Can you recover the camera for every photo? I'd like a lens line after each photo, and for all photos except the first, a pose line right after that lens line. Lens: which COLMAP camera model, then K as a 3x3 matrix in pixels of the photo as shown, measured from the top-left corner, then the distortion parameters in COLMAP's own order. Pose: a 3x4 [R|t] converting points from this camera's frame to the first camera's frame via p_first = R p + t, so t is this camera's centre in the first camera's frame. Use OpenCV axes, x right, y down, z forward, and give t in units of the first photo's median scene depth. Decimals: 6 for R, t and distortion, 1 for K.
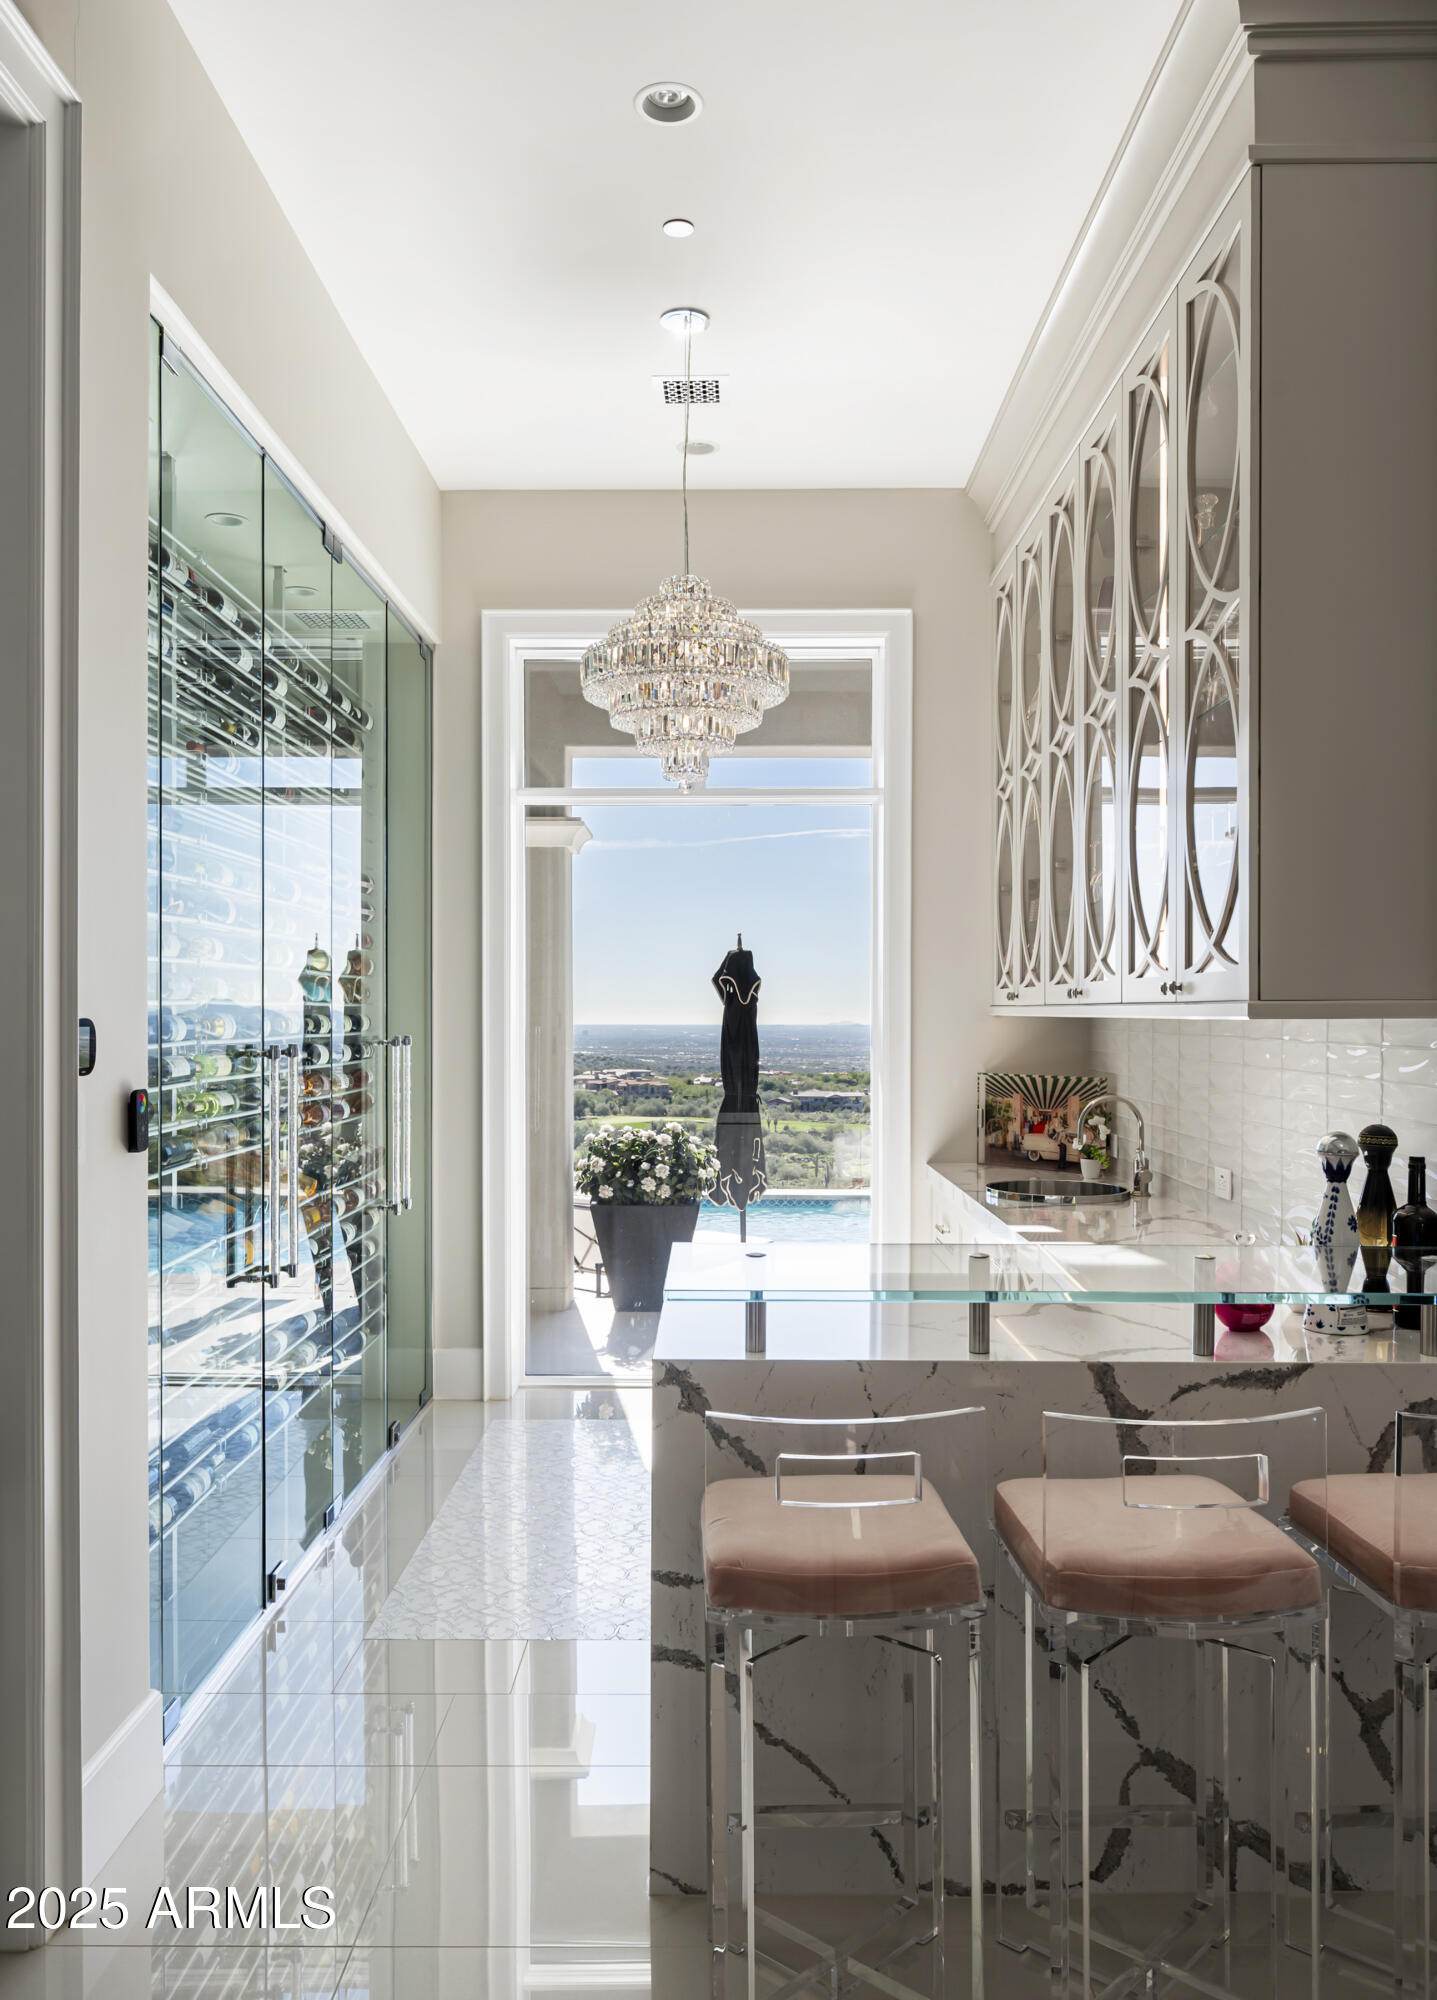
lens RADIAL K [[1530.3, 0, 722.1], [0, 1530.3, 1010.3], [0, 0, 1]] dist [-0.010255, -0.001590]
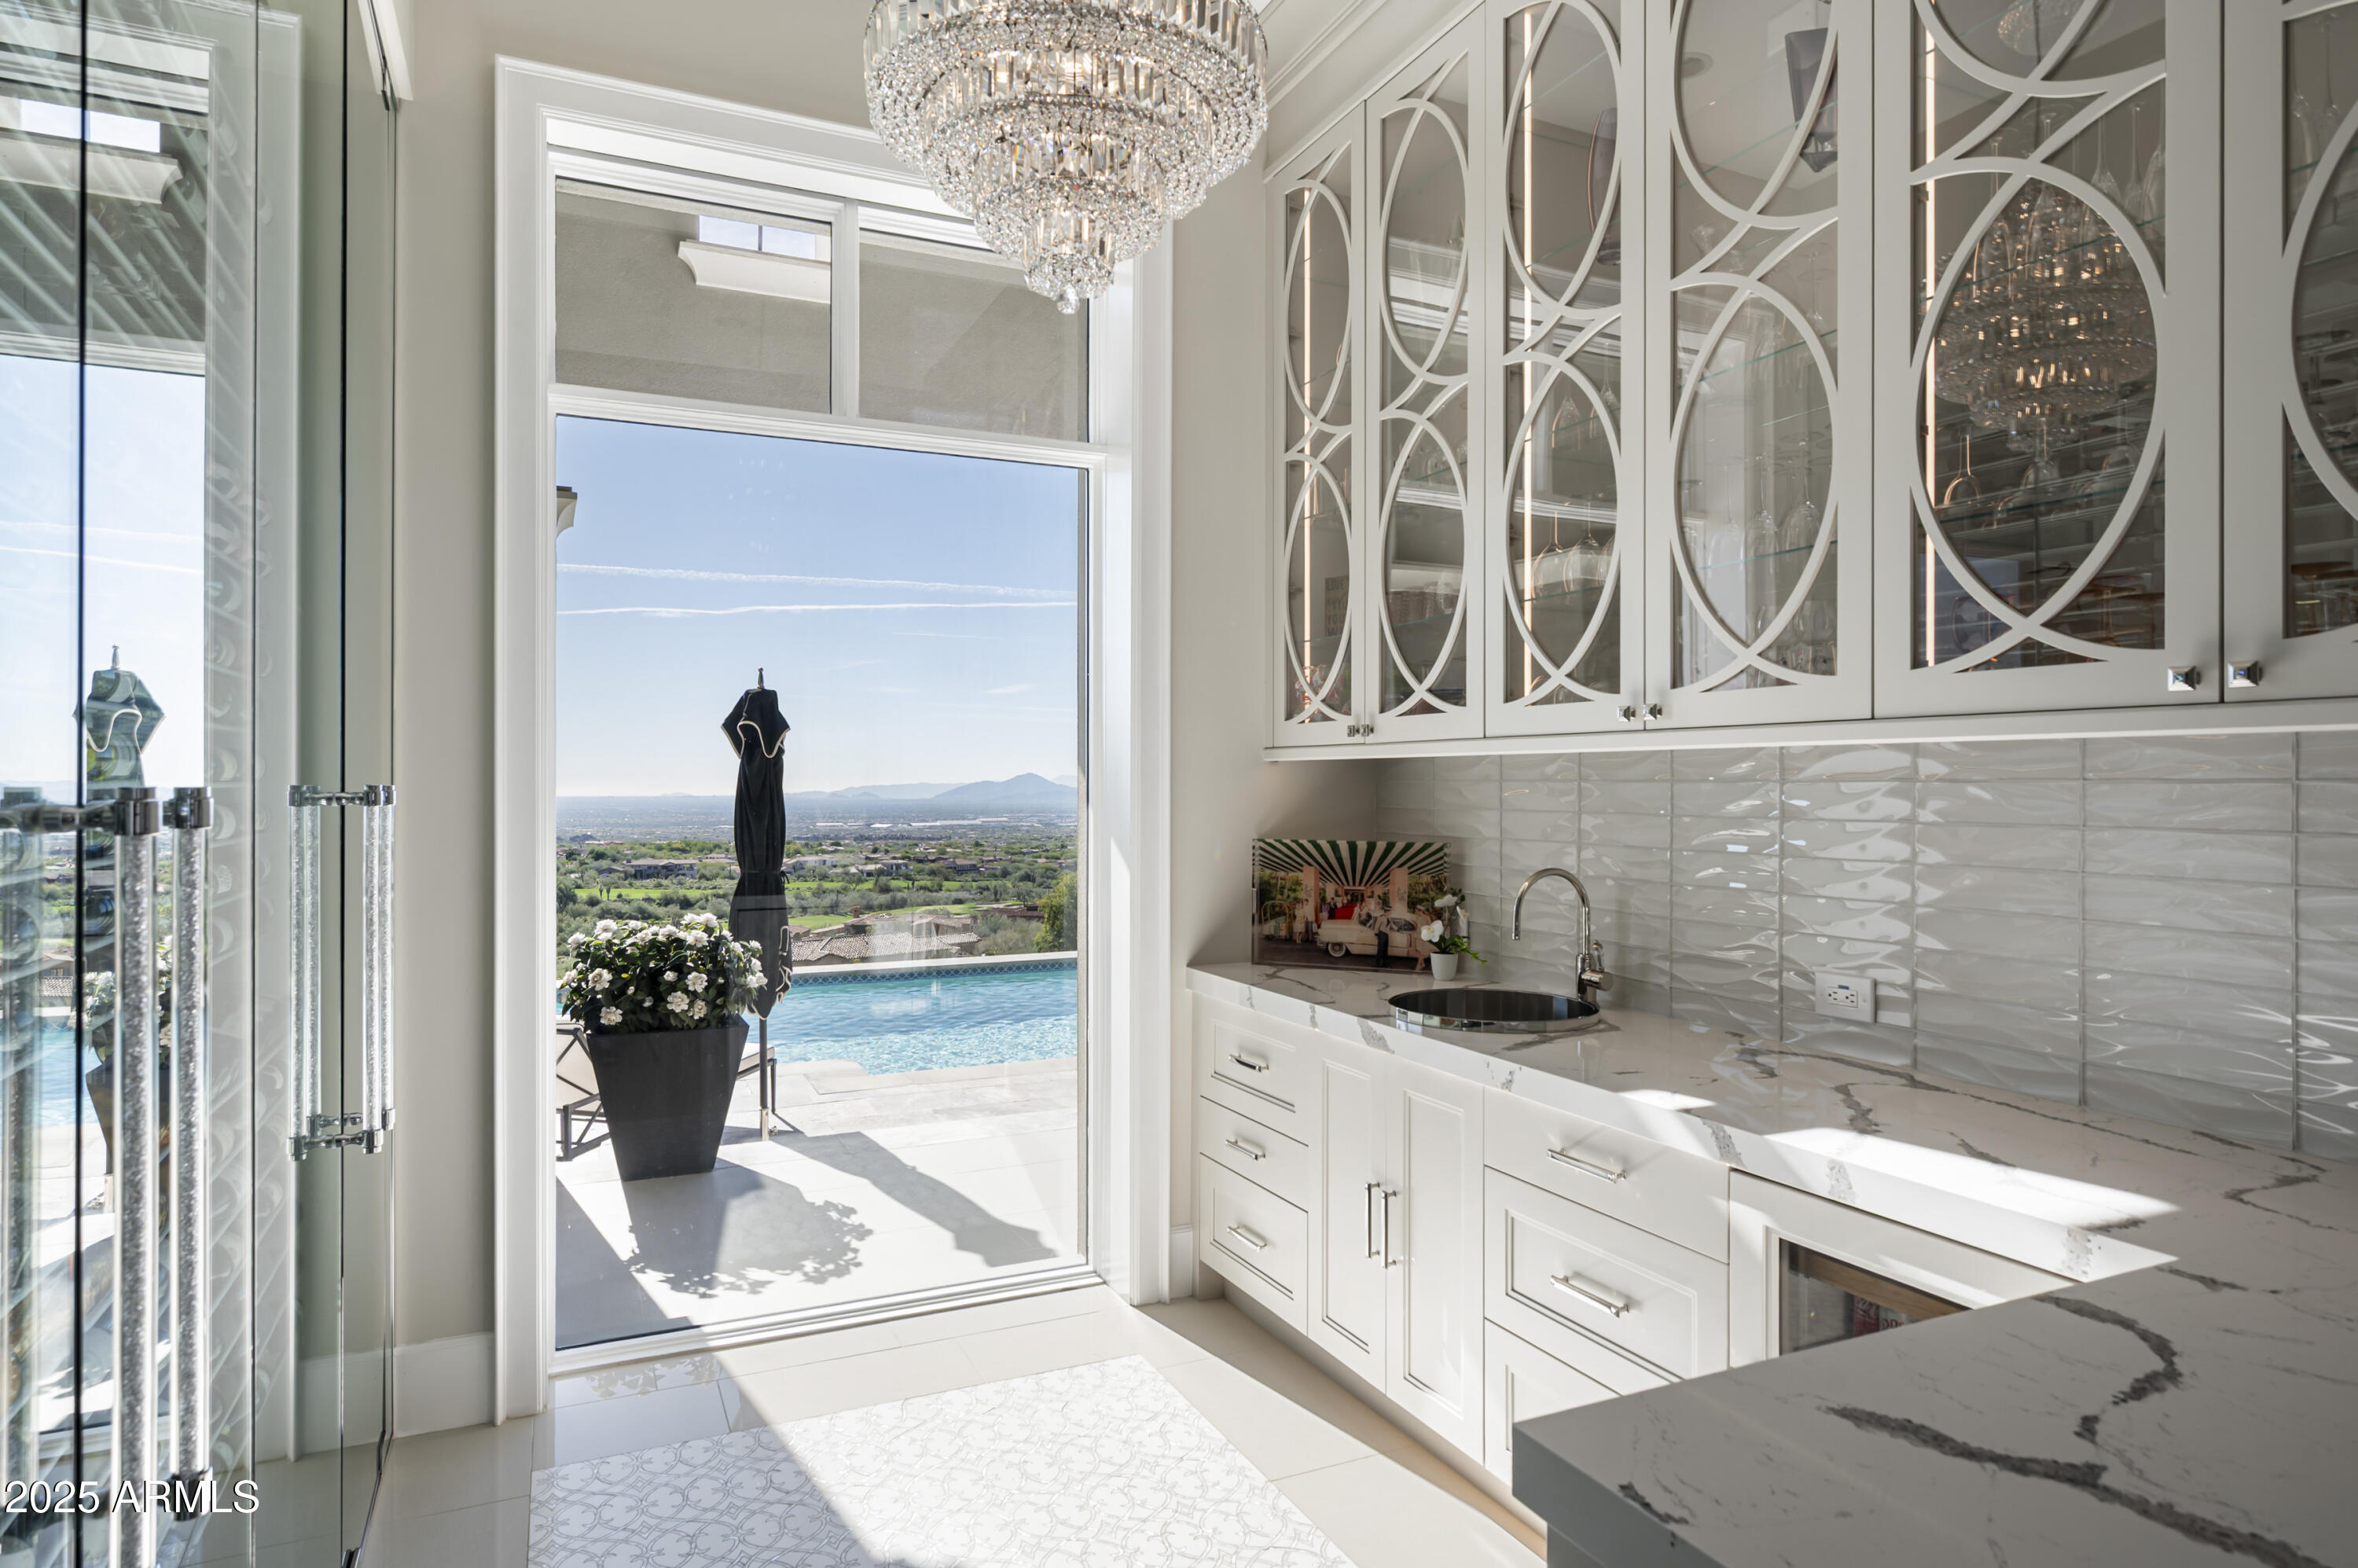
lens RADIAL K [[1372.3, 0, 1172.7], [0, 1372.3, 764.6], [0, 0, 1]] dist [0.006164, 0.001317]
pose [[0.910536, 0.004039, 0.413410, -0.136606], [0.001075, 0.999926, -0.012137, 0.013271], [-0.413429, 0.011496, 0.910464, 0.413115]]
